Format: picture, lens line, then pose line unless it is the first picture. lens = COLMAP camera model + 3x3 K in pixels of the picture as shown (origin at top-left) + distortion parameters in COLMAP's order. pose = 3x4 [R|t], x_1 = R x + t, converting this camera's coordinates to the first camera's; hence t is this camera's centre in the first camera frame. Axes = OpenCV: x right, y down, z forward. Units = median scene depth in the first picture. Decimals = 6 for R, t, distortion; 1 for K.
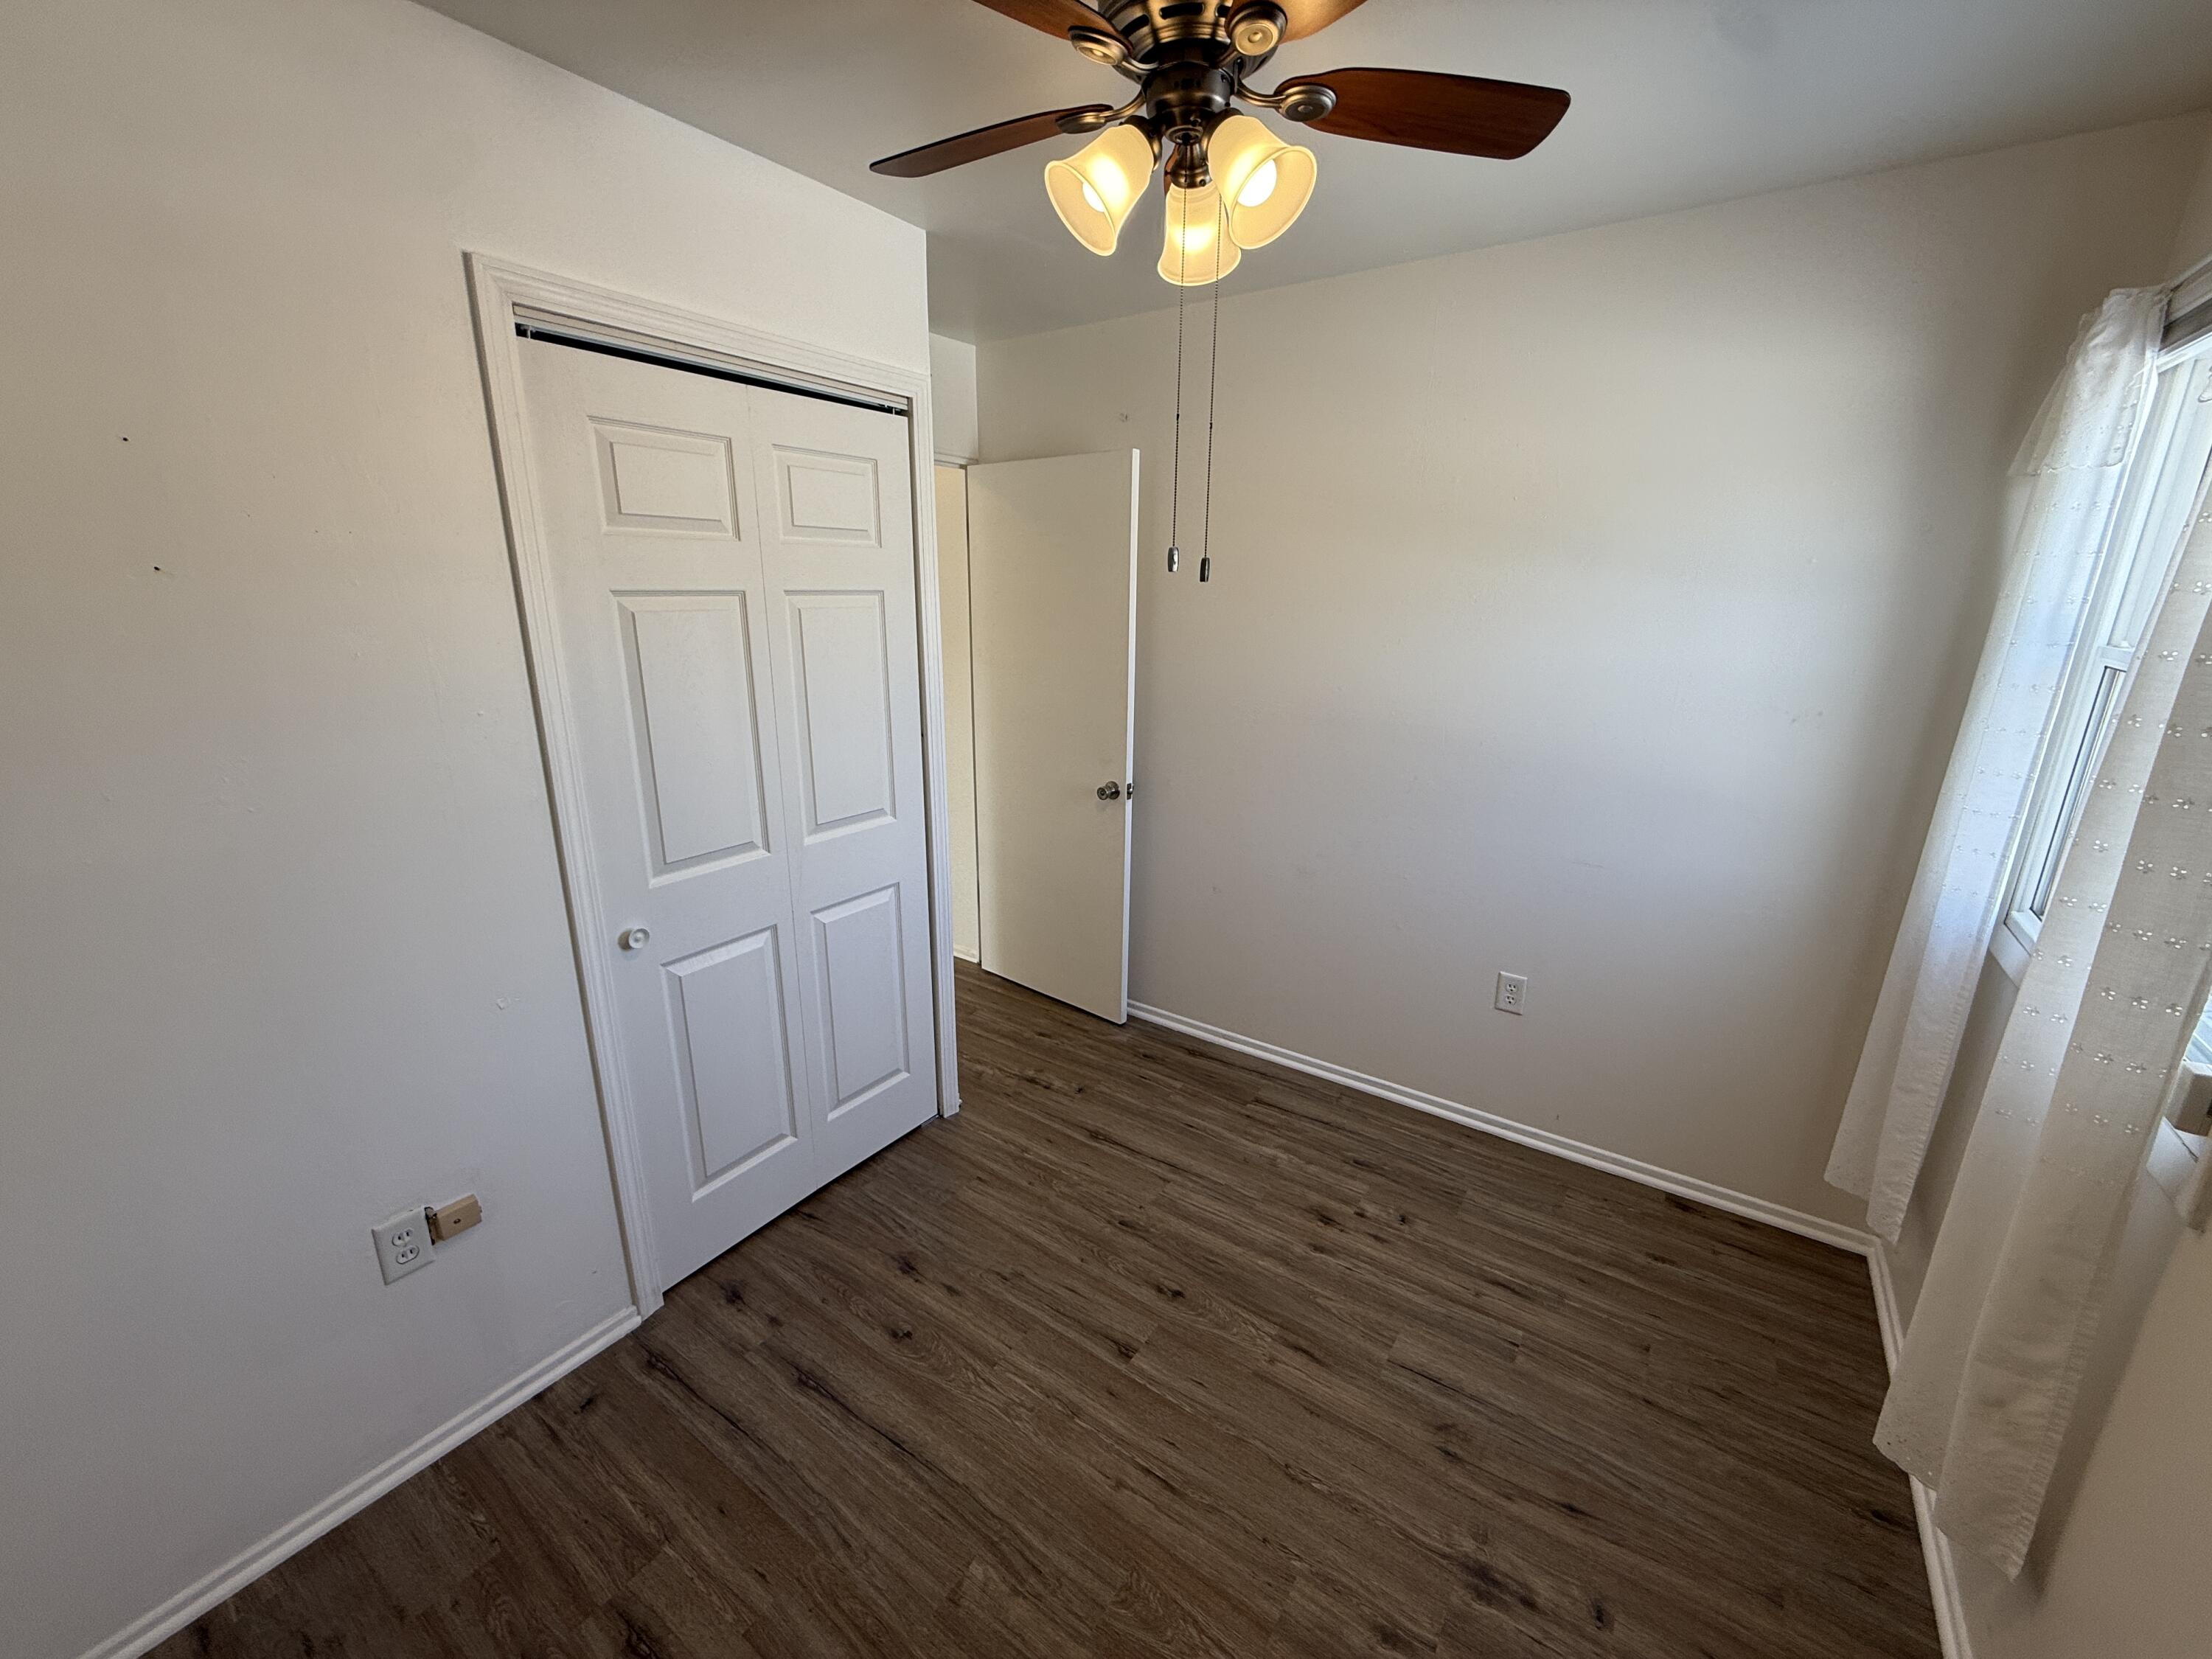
lens RADIAL K [[879.2, 0, 1101.6], [0, 879.2, 830.2], [0, 0, 1]] dist [-0.002703, -0.000016]
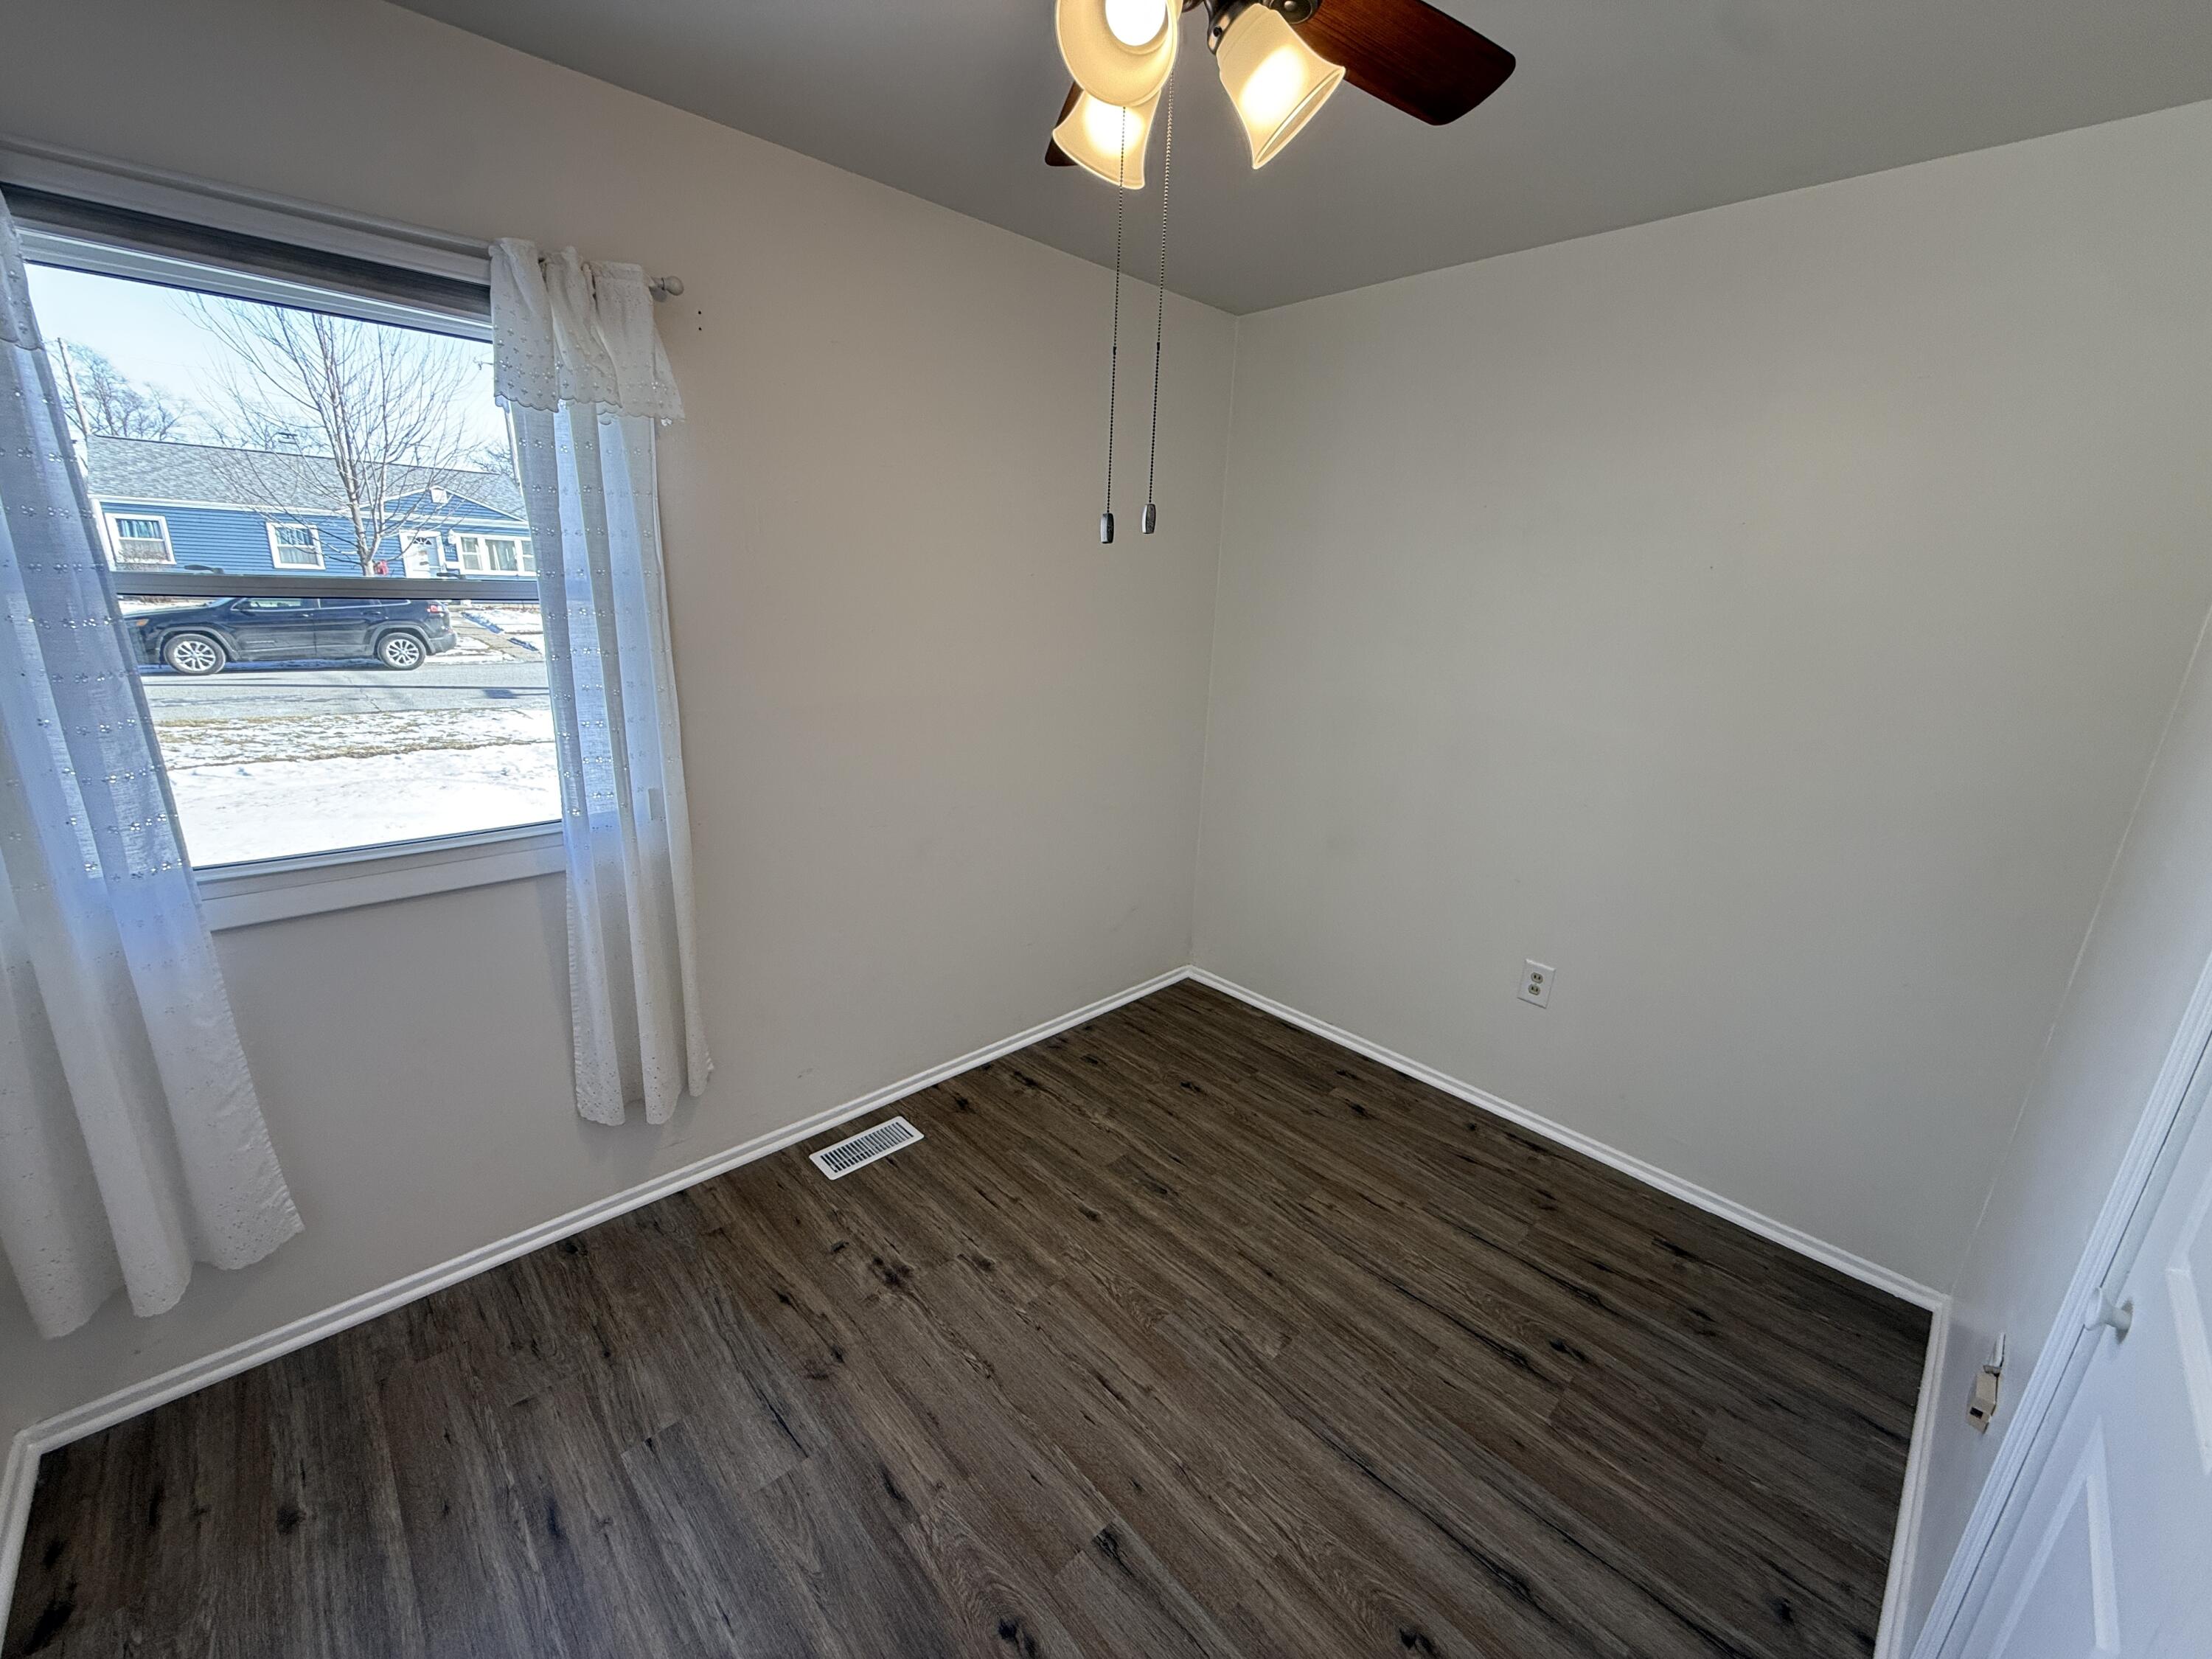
lens RADIAL K [[879.2, 0, 1089.0], [0, 879.2, 832.9], [0, 0, 1]] dist [-0.002703, -0.000016]
pose [[-0.975671, -0.106884, 0.191422, -0.041137], [0.008616, 0.853746, 0.520619, -0.383411], [-0.219072, 0.509602, -0.832054, 1.457259]]
